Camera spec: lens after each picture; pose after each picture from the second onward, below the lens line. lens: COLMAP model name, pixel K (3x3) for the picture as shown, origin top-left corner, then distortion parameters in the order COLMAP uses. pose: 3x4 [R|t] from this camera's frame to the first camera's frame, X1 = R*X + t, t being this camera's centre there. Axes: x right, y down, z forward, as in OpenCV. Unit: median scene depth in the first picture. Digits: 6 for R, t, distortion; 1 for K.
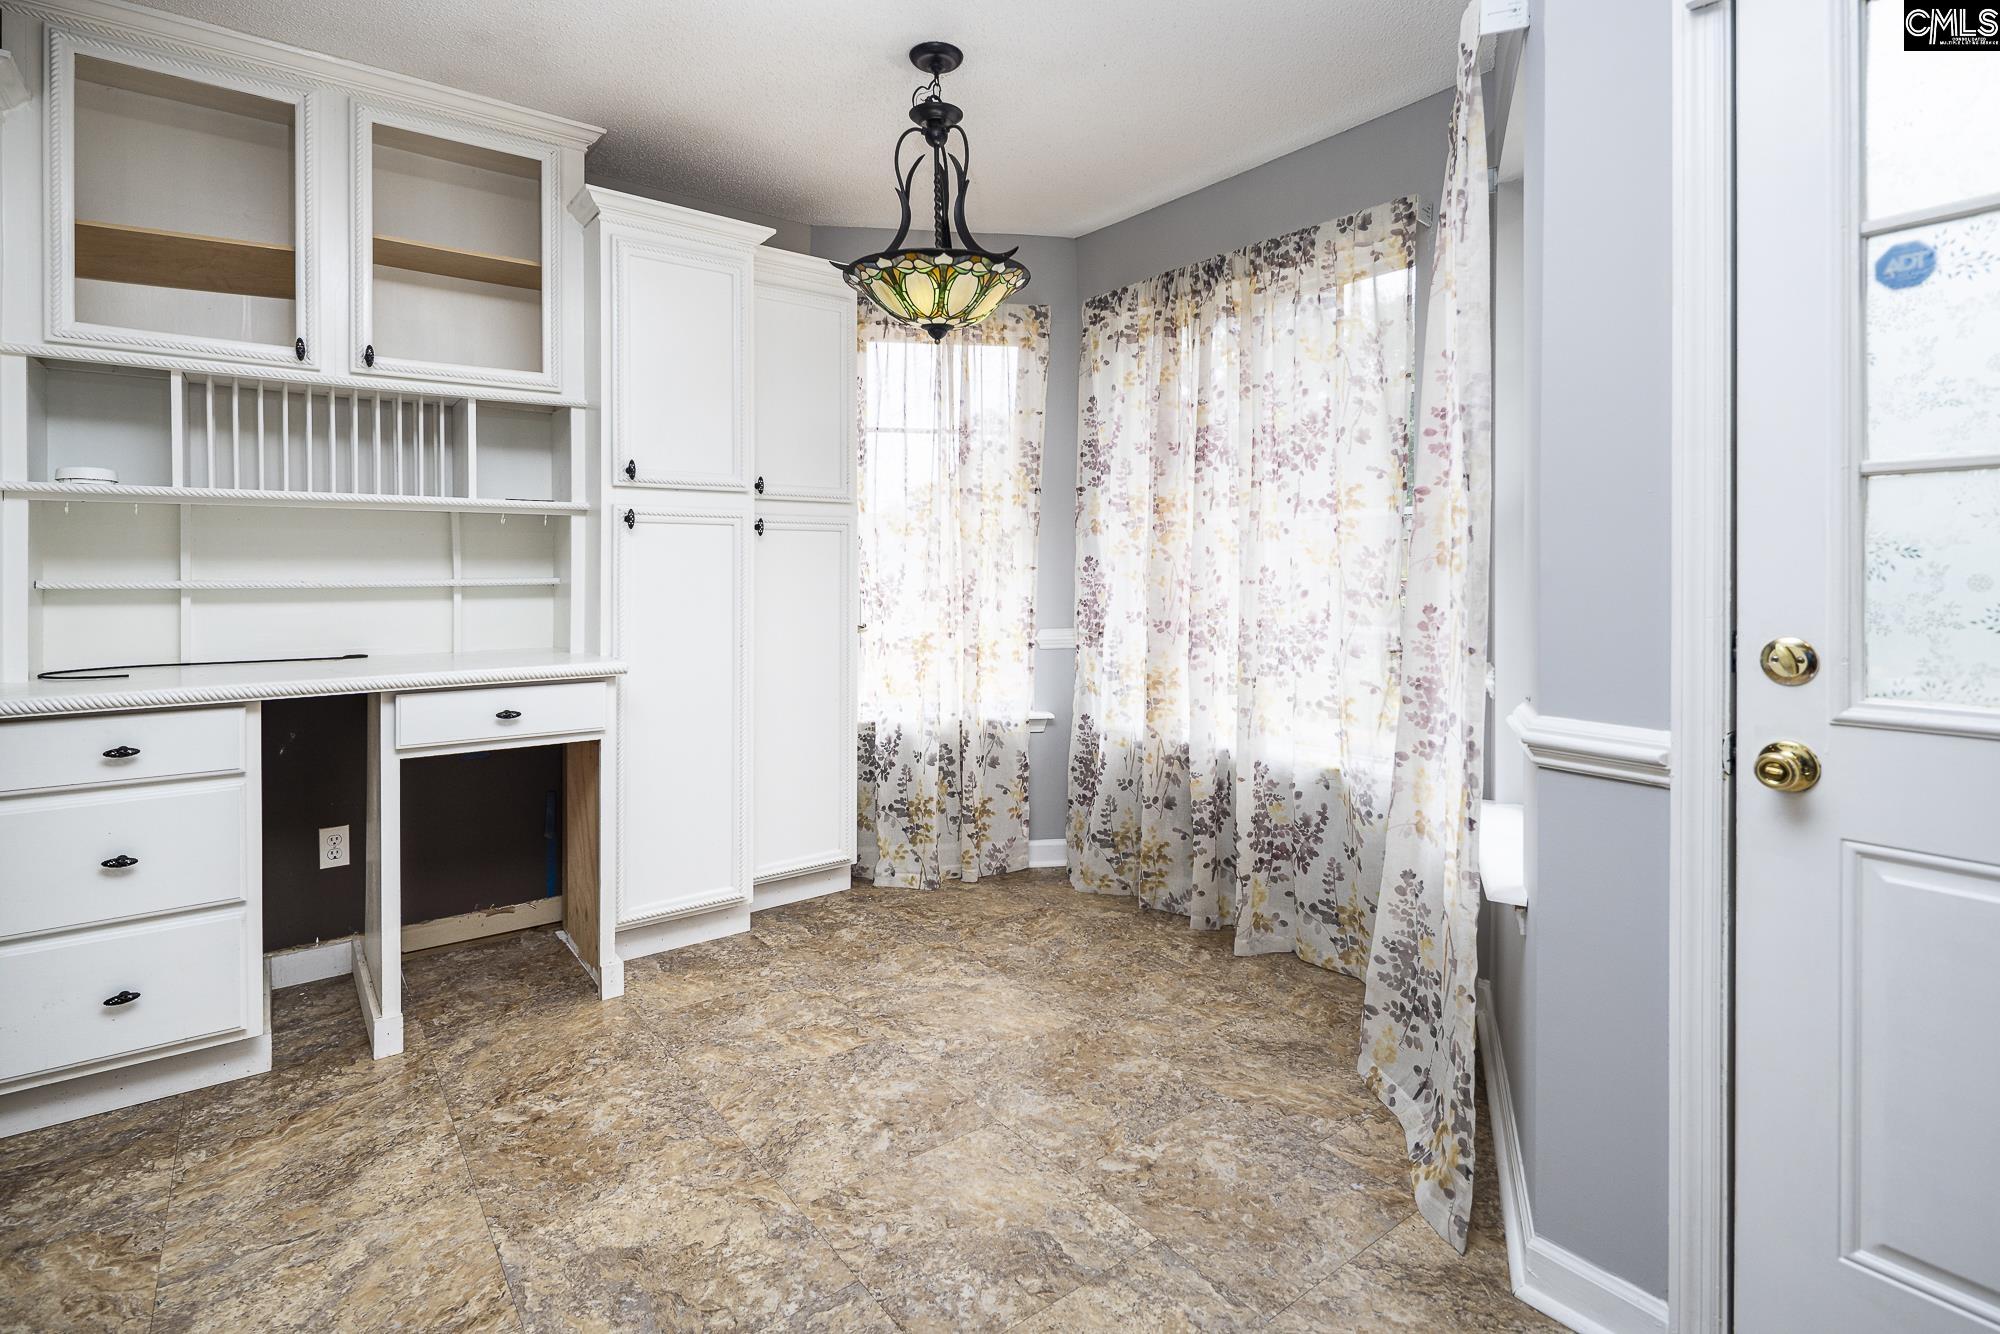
lens RADIAL K [[970.5, 0, 979.8], [0, 970.5, 575.1], [0, 0, 1]] dist [0.001379, -0.002253]
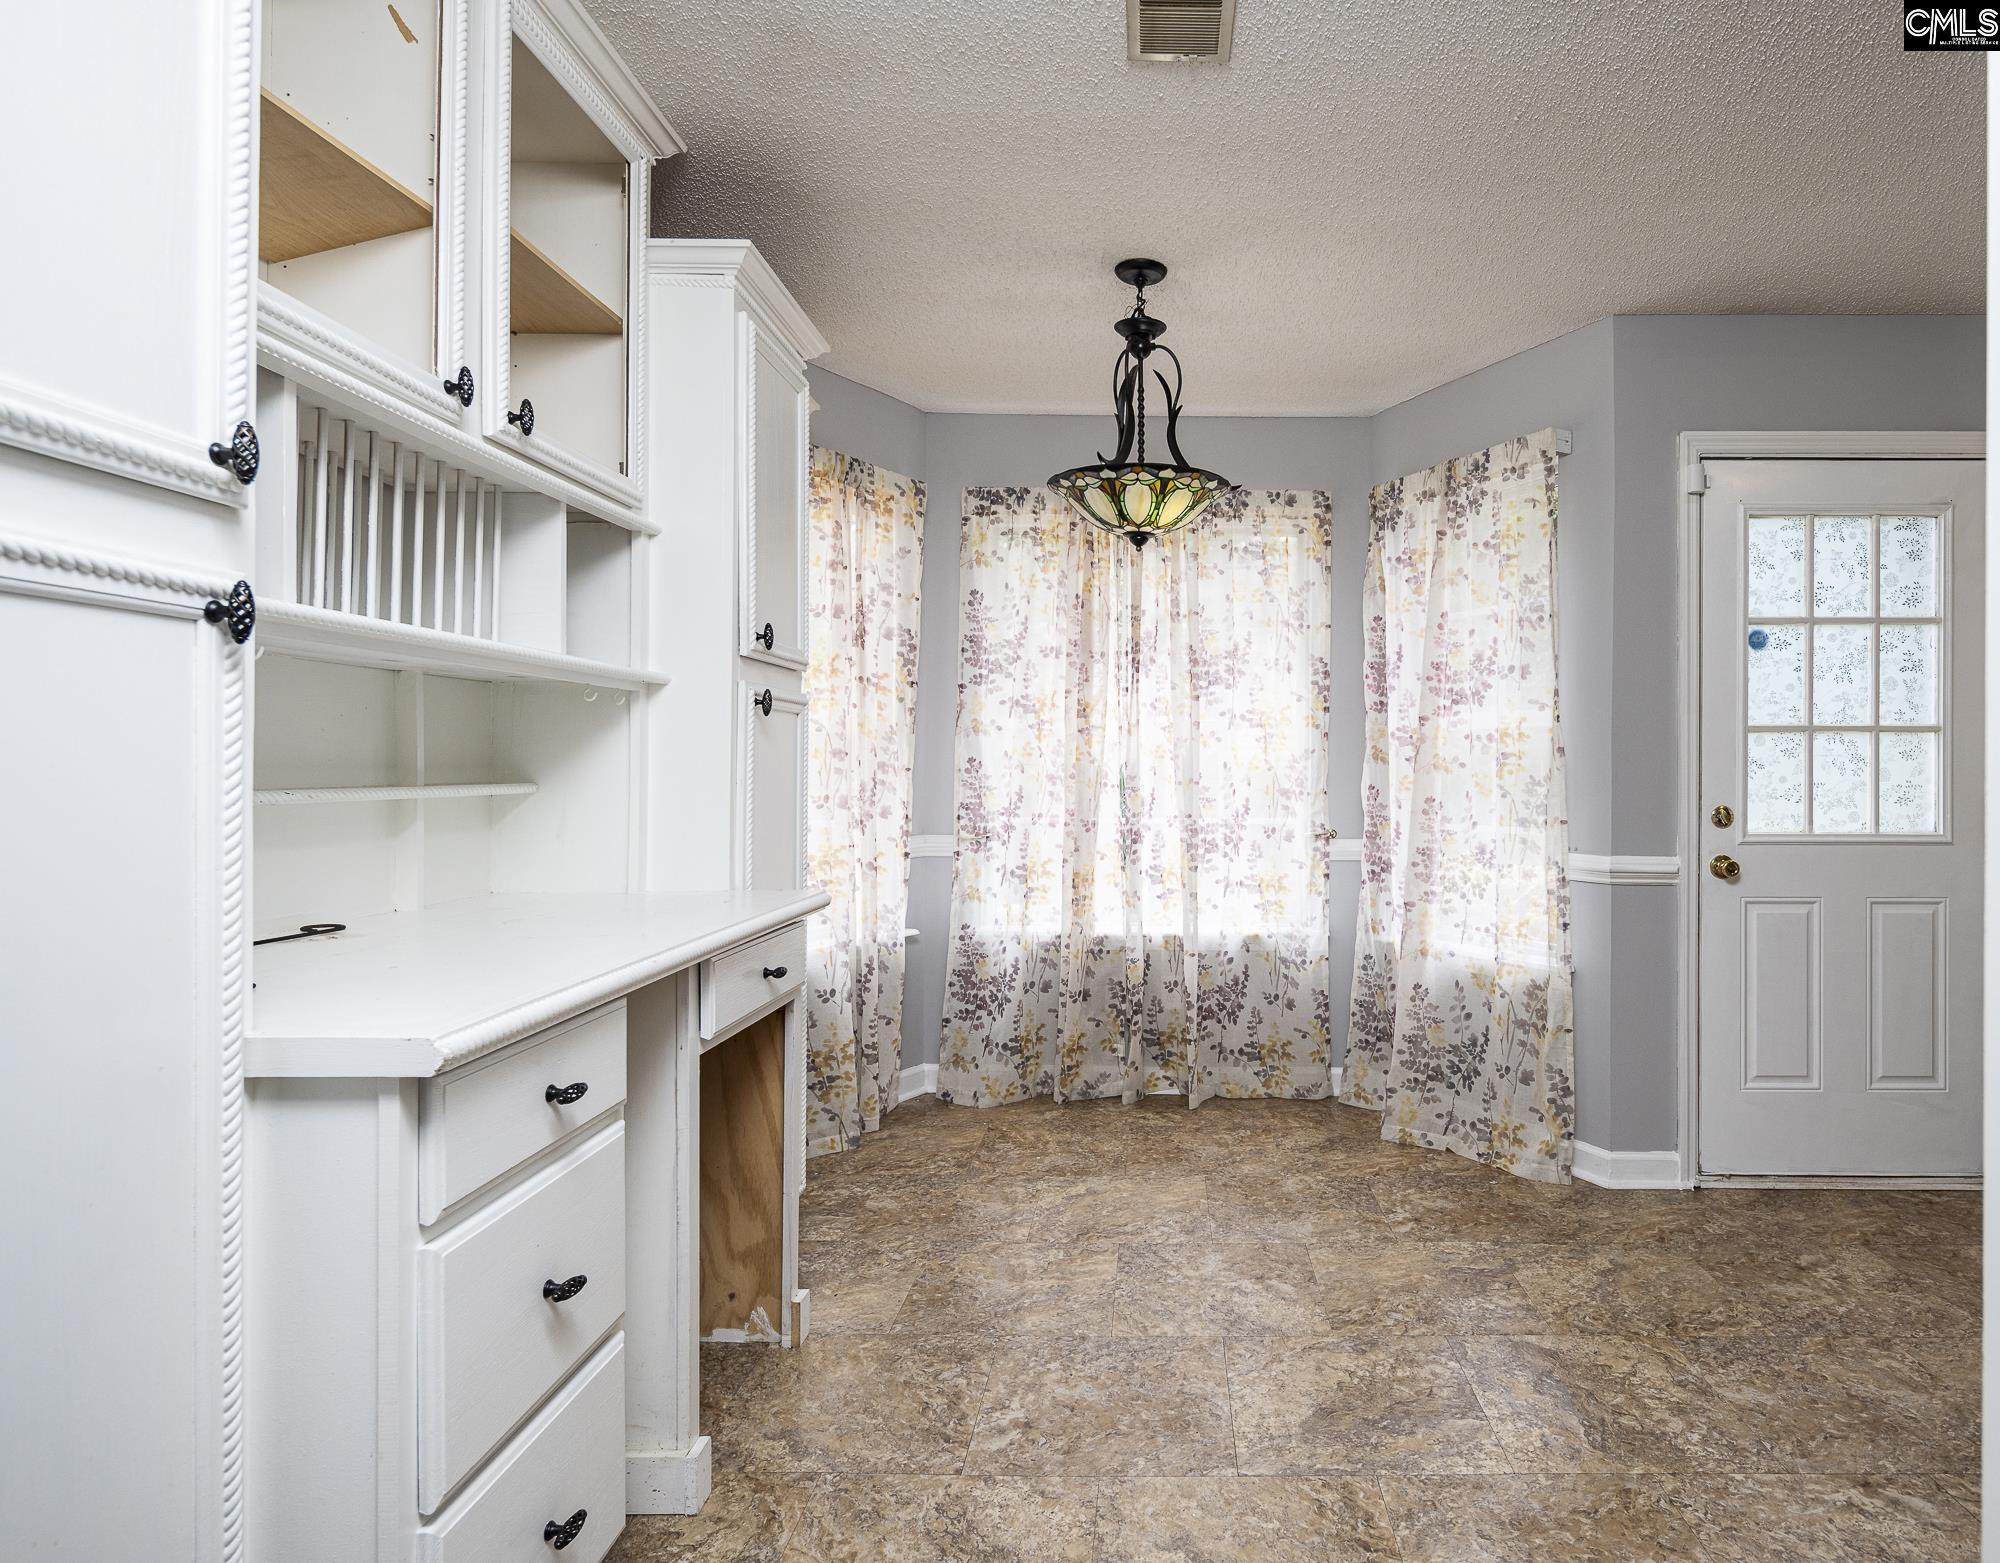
lens RADIAL K [[1285.9, 0, 1002.5], [0, 1285.9, 769.2], [0, 0, 1]] dist [0.004227, -0.003572]
pose [[0.586404, 0.004503, 0.810006, -1.093419], [0.001112, 0.999979, -0.006364, 0.000576], [-0.810018, 0.004632, 0.586387, 0.288820]]
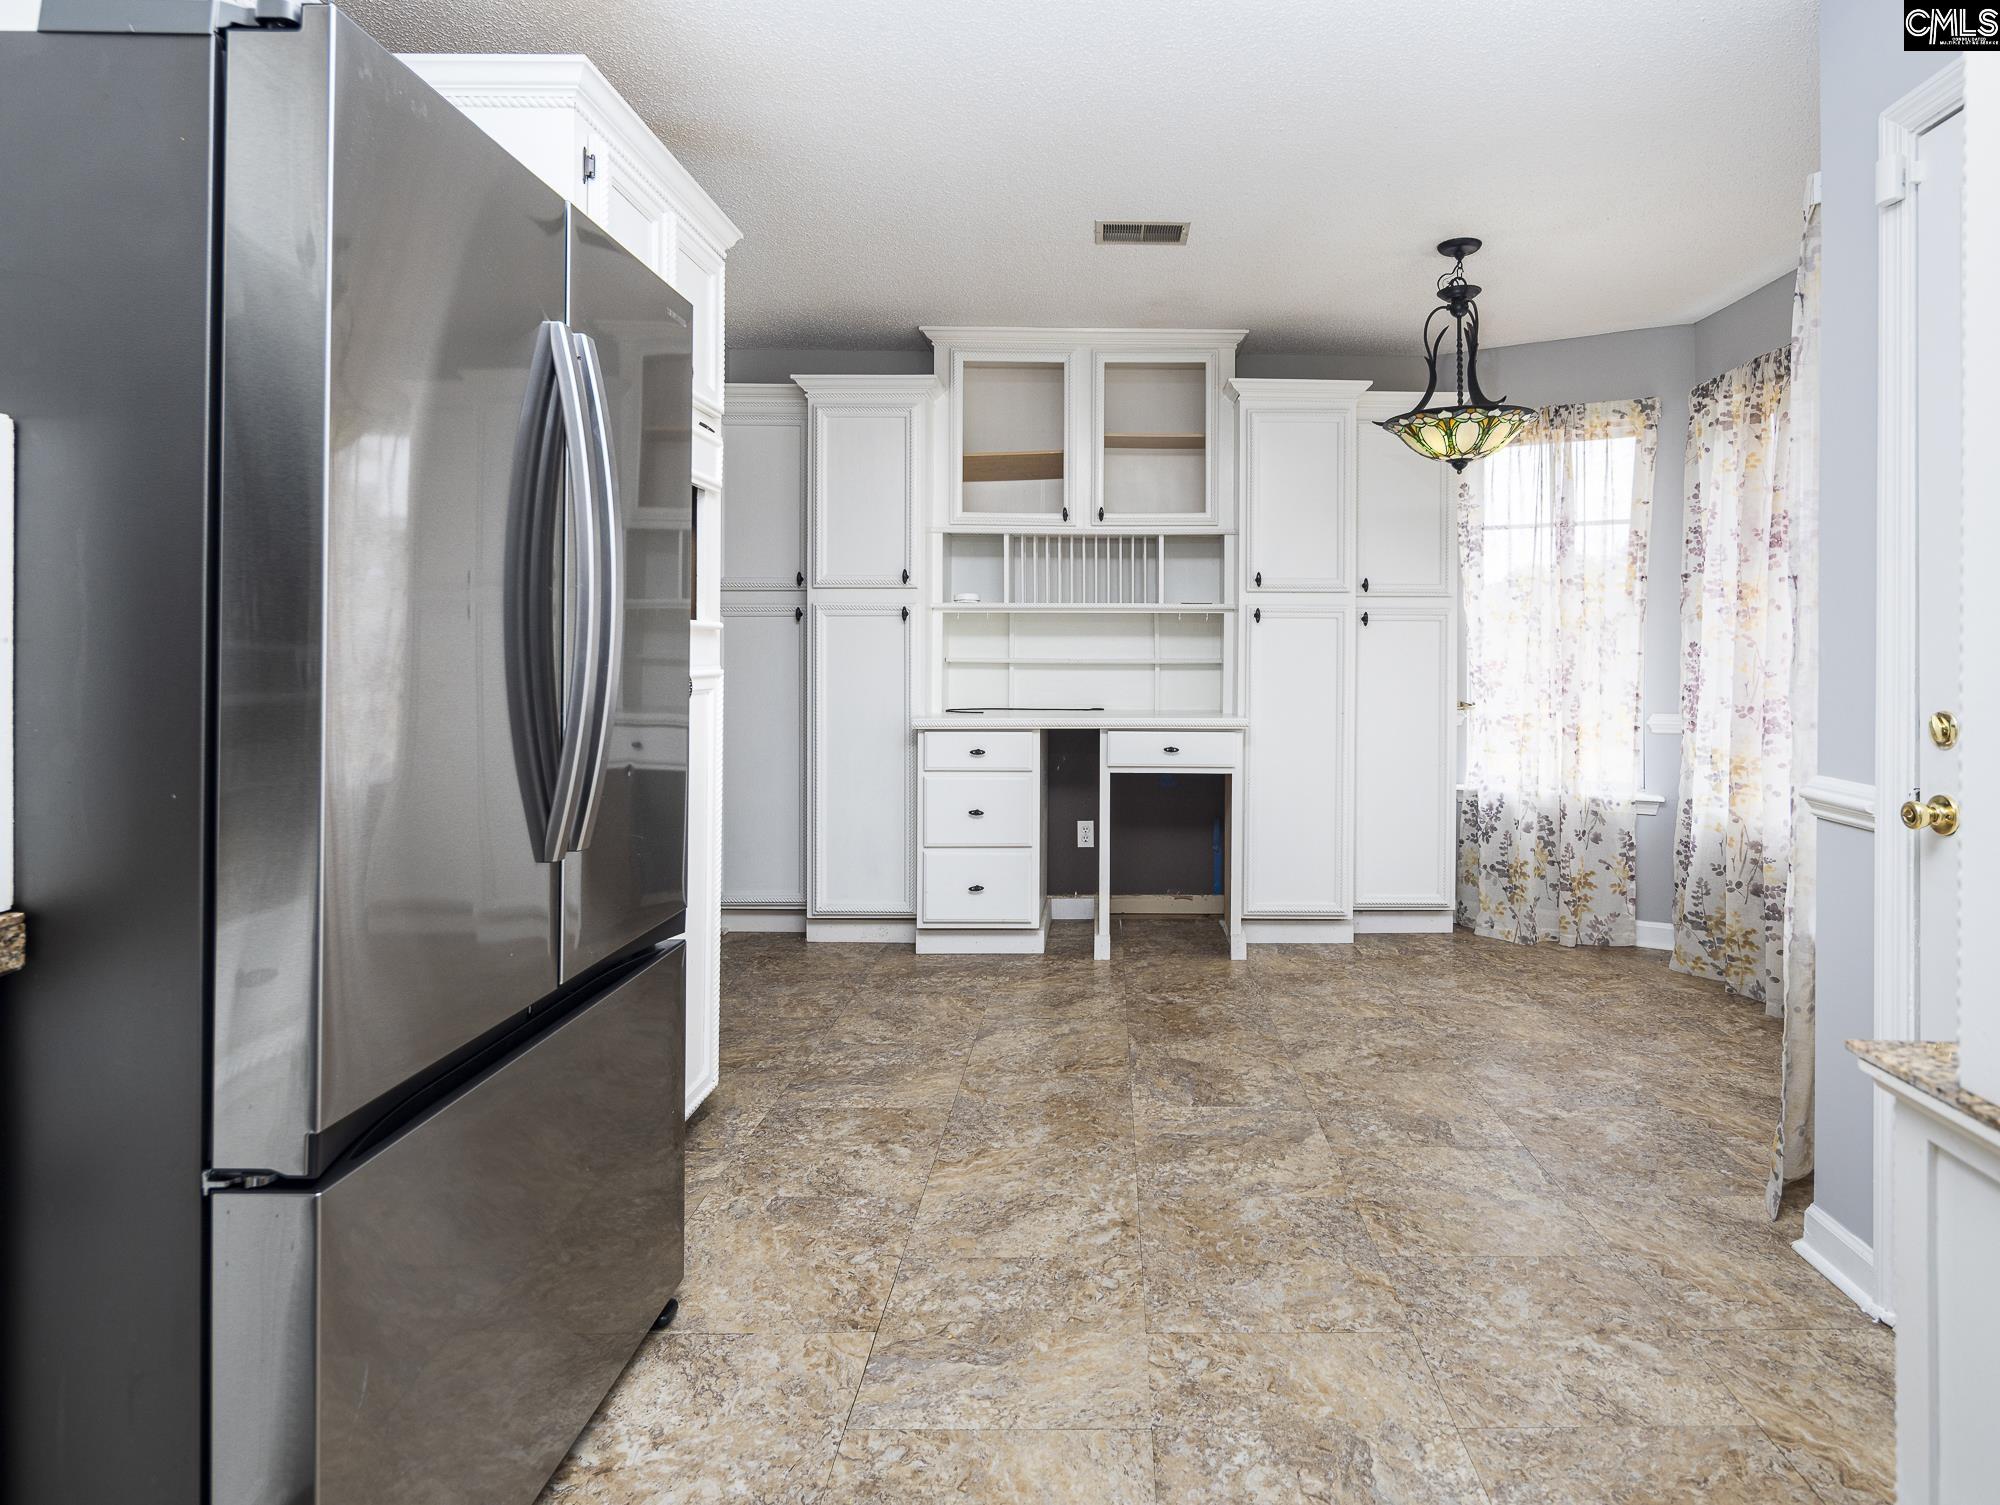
lens RADIAL K [[1083.9, 0, 1004.2], [0, 1083.9, 646.3], [0, 0, 1]] dist [0.006082, 0.000006]
pose [[0.748737, 0.002187, -0.662864, 0.398001], [-0.010584, 0.999907, -0.008656, 0.003018], [0.662783, 0.013497, 0.748690, -0.390121]]
